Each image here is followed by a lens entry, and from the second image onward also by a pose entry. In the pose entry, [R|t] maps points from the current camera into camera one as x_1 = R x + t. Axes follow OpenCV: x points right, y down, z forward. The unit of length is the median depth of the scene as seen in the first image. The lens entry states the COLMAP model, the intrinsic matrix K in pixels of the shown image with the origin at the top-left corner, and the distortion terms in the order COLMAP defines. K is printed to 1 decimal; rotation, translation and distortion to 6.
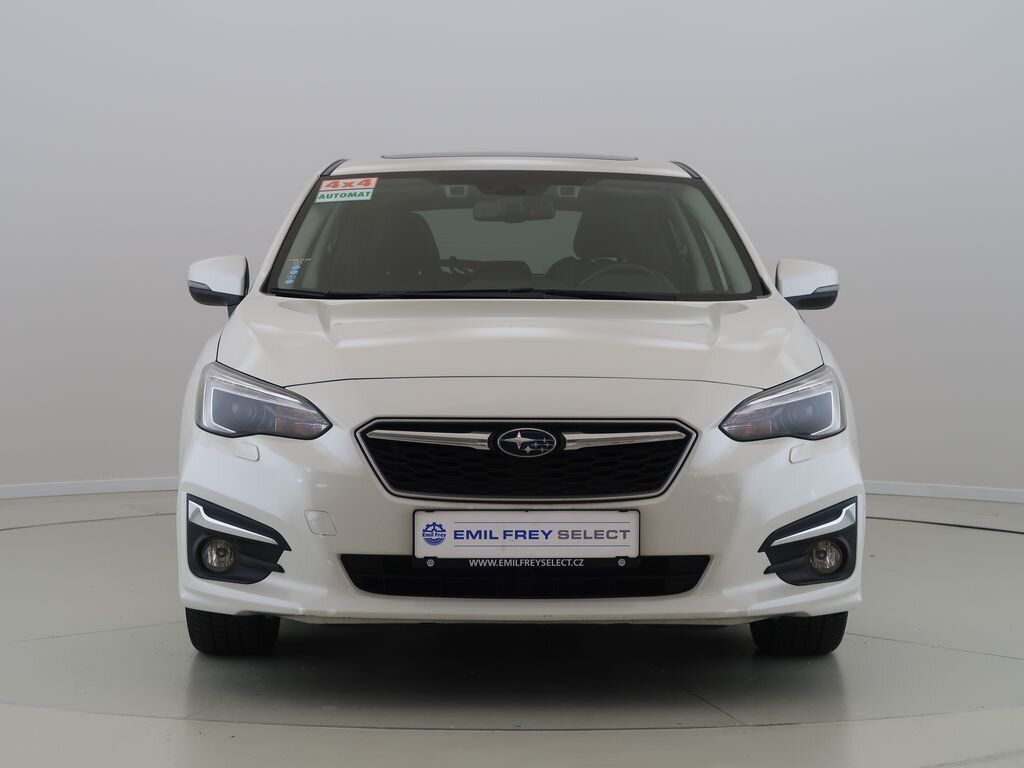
lens RADIAL K [[725.0, 0, 516.3], [0, 725.0, 384.4], [0, 0, 1]] dist [-0.011430, -0.000998]
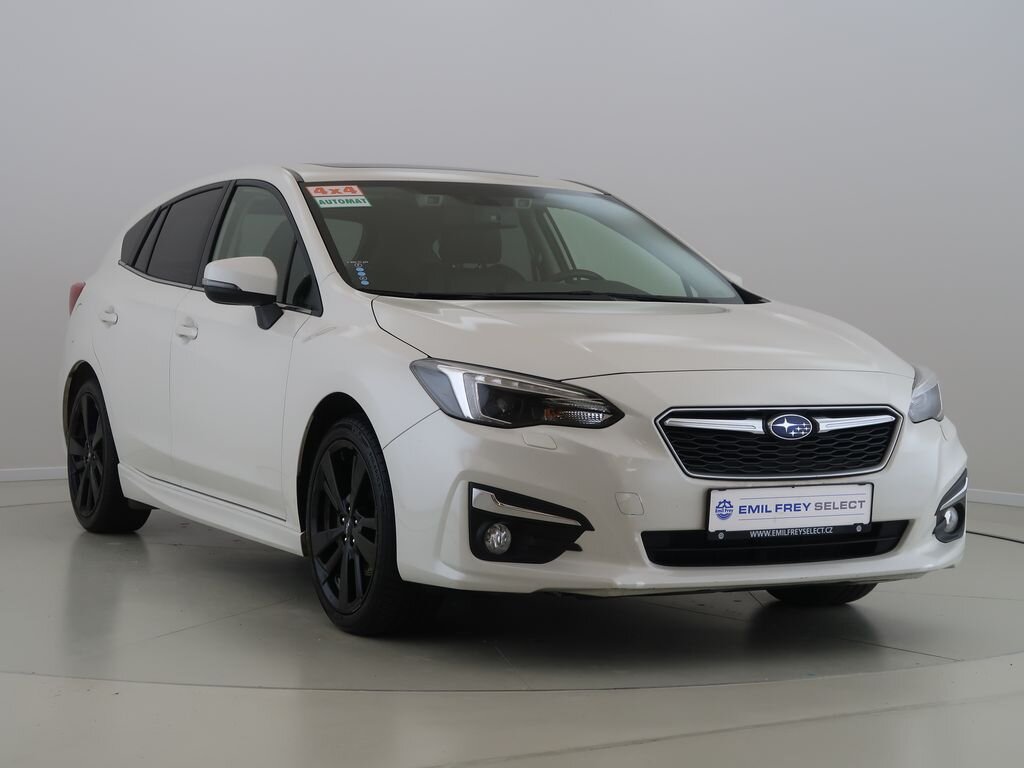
lens RADIAL K [[663.1, 0, 476.9], [0, 663.1, 383.4], [0, 0, 1]] dist [-0.001957, -0.005166]
pose [[0.989493, -0.009746, 0.144249, -0.619685], [0.008930, 0.999940, 0.006302, 0.000741], [-0.144302, -0.004947, 0.989521, 0.039766]]
